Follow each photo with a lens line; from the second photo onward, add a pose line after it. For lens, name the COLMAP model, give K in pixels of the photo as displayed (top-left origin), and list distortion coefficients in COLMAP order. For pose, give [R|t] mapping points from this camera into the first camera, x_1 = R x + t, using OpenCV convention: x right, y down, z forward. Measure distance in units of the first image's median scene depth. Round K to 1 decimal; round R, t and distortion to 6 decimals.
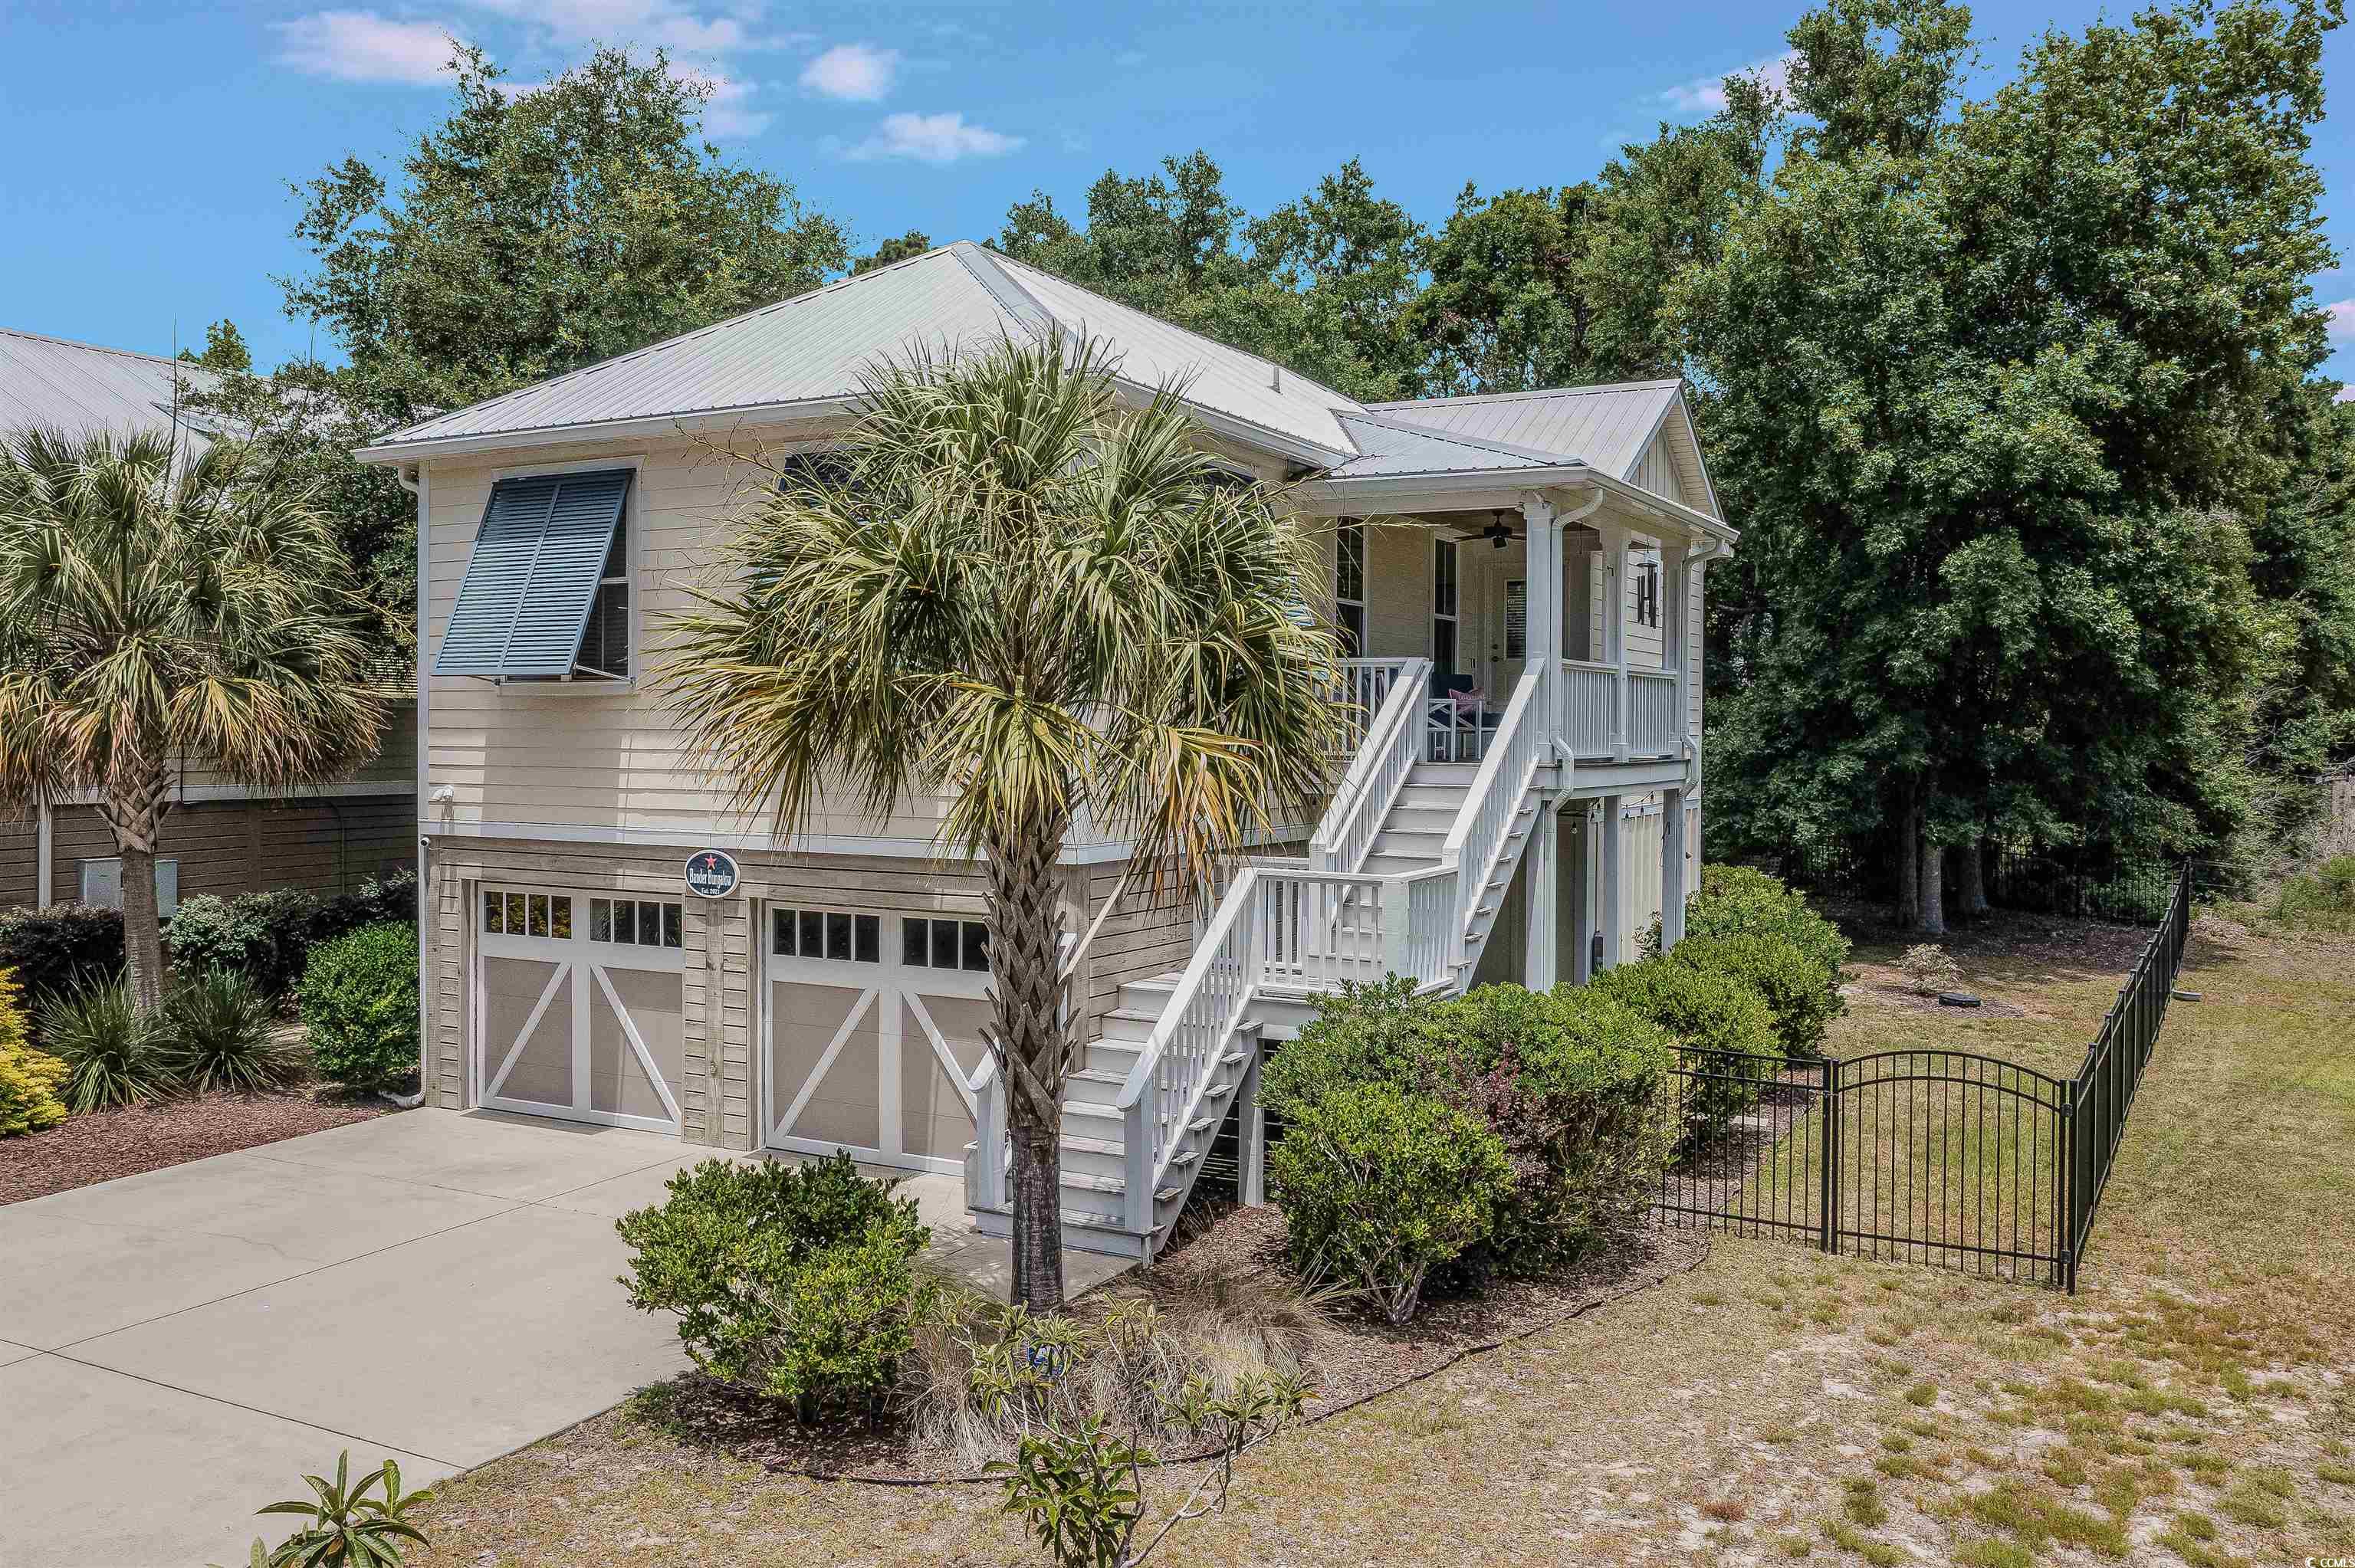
lens RADIAL K [[1855.3, 0, 1177.5], [0, 1855.3, 784.0], [0, 0, 1]] dist [0.001827, 0.003896]
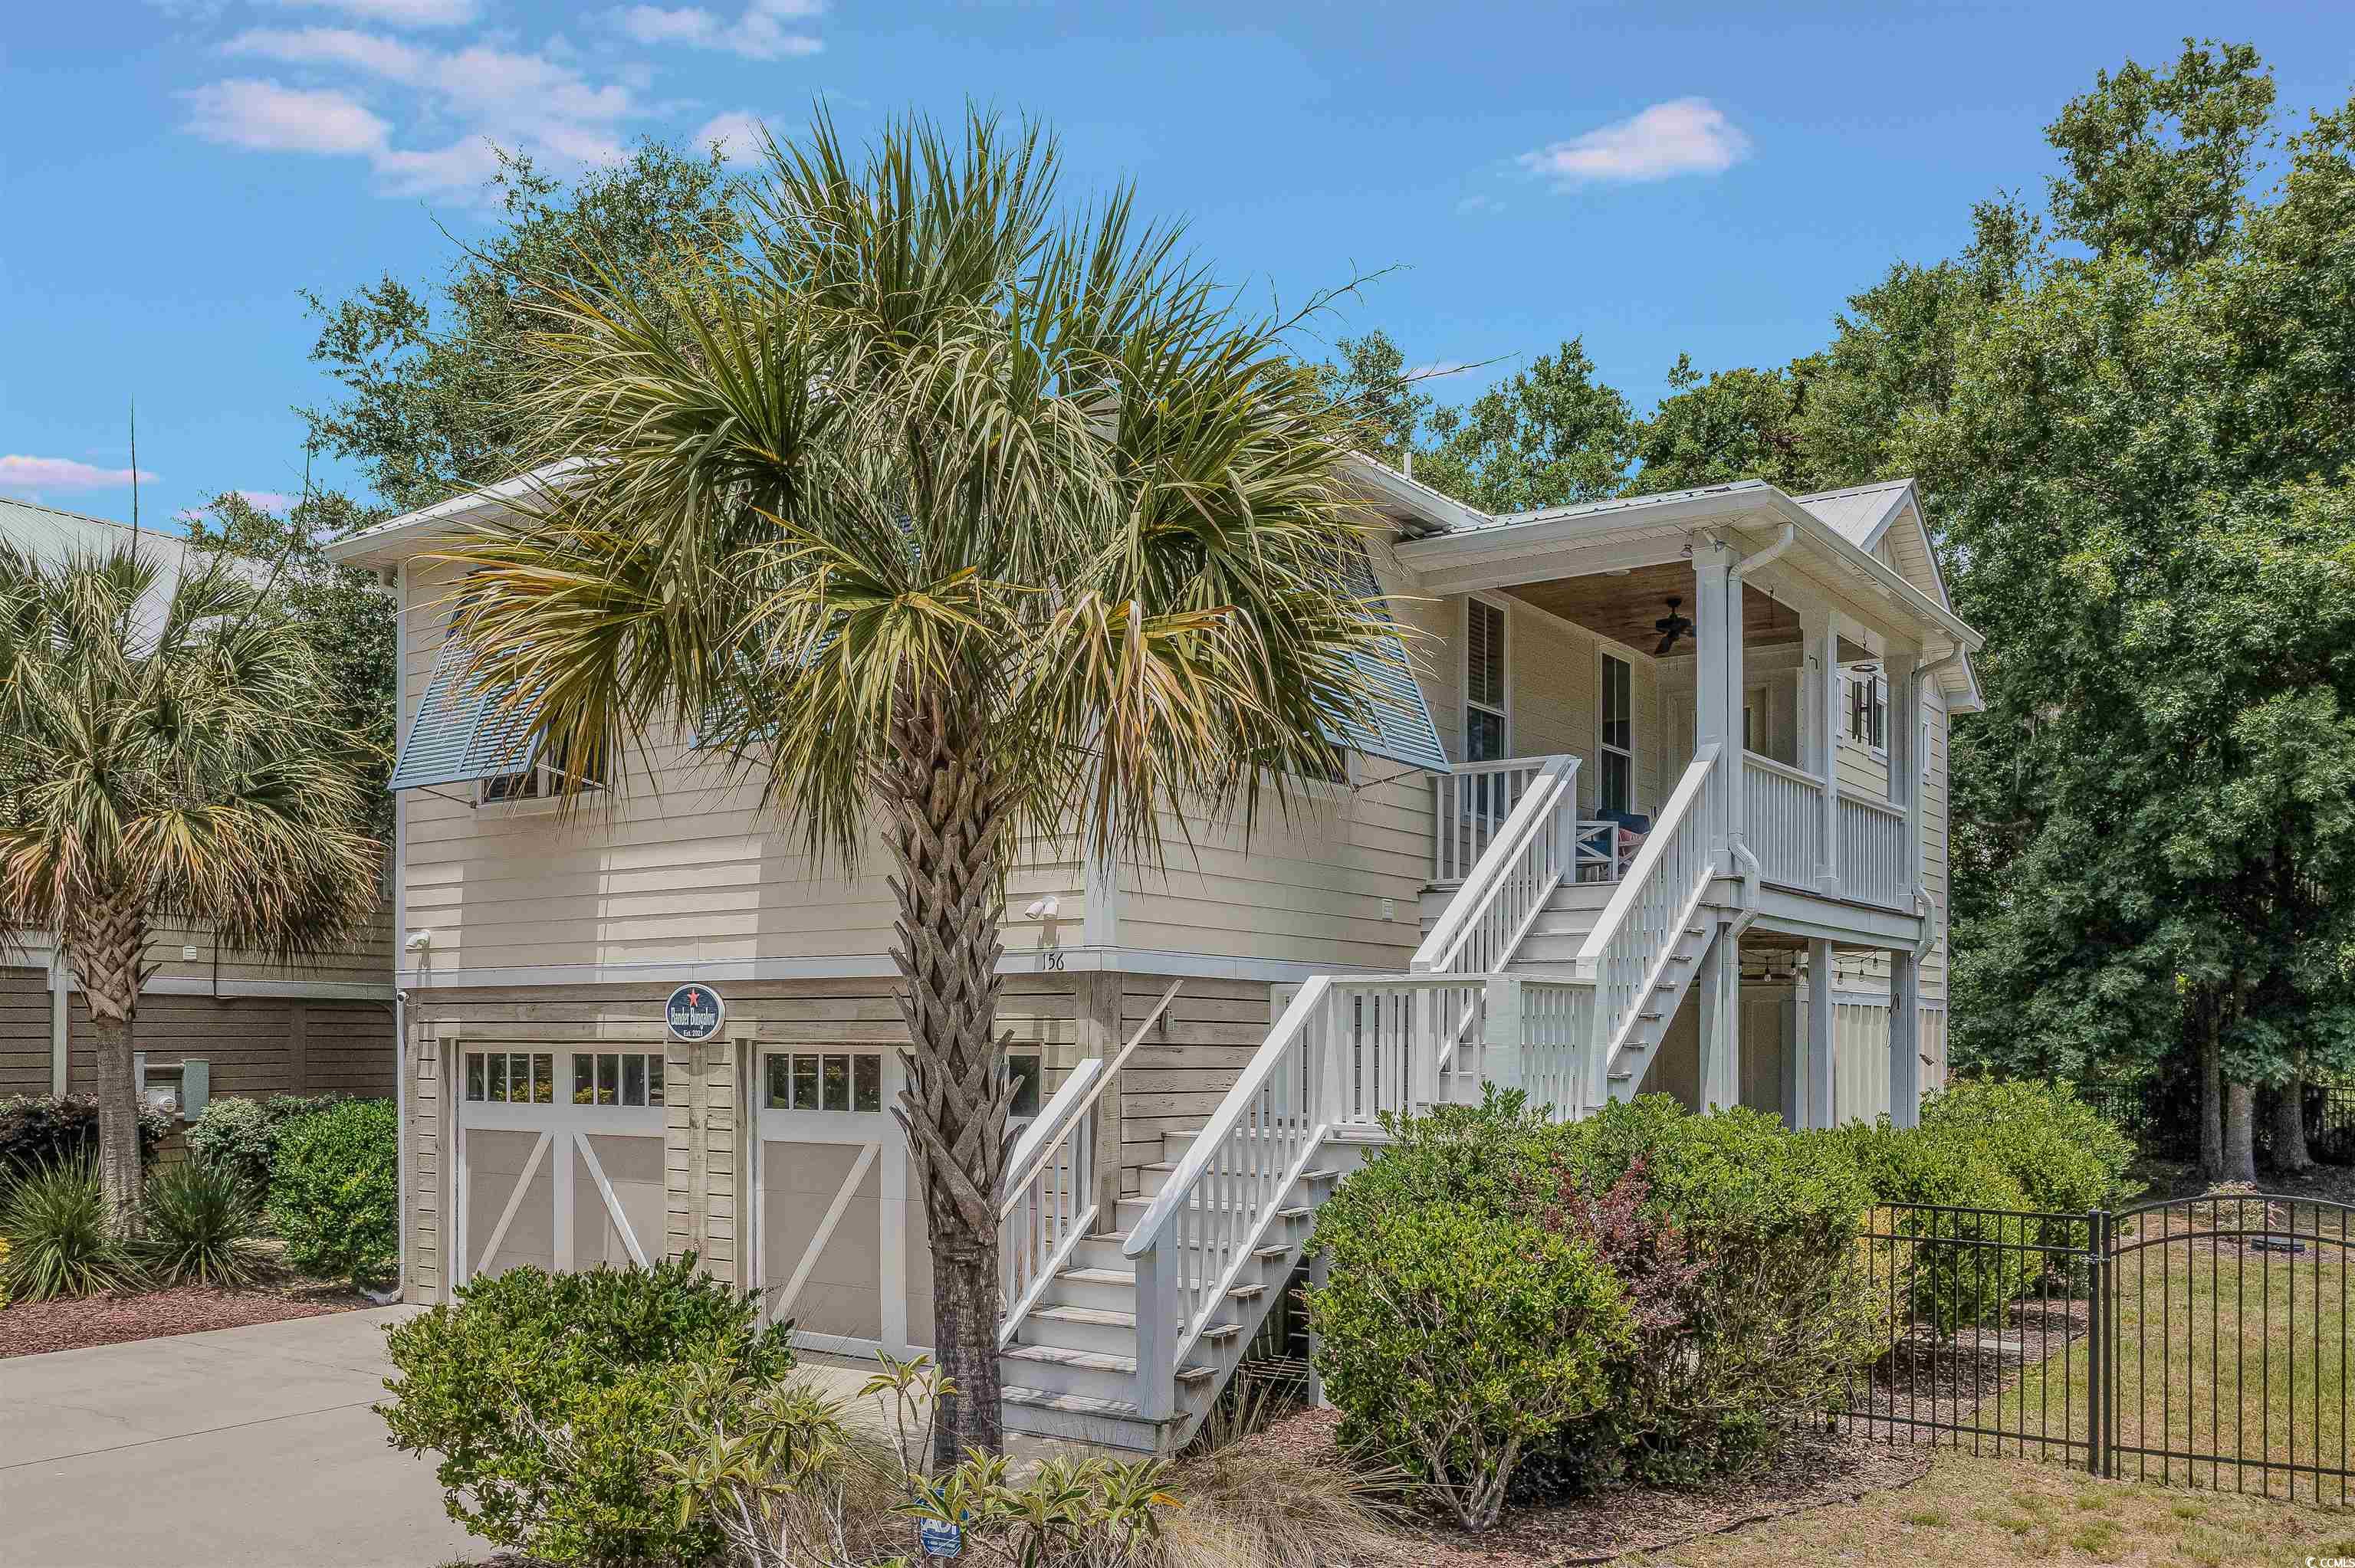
lens RADIAL K [[1923.9, 0, 1176.3], [0, 1923.9, 1056.0], [0, 0, 1]] dist [-0.001368, -0.002656]
pose [[0.992954, -0.003820, -0.118439, 0.065355], [0.001191, 0.999752, -0.022260, 0.086079], [0.118495, 0.021962, 0.992712, 0.163503]]
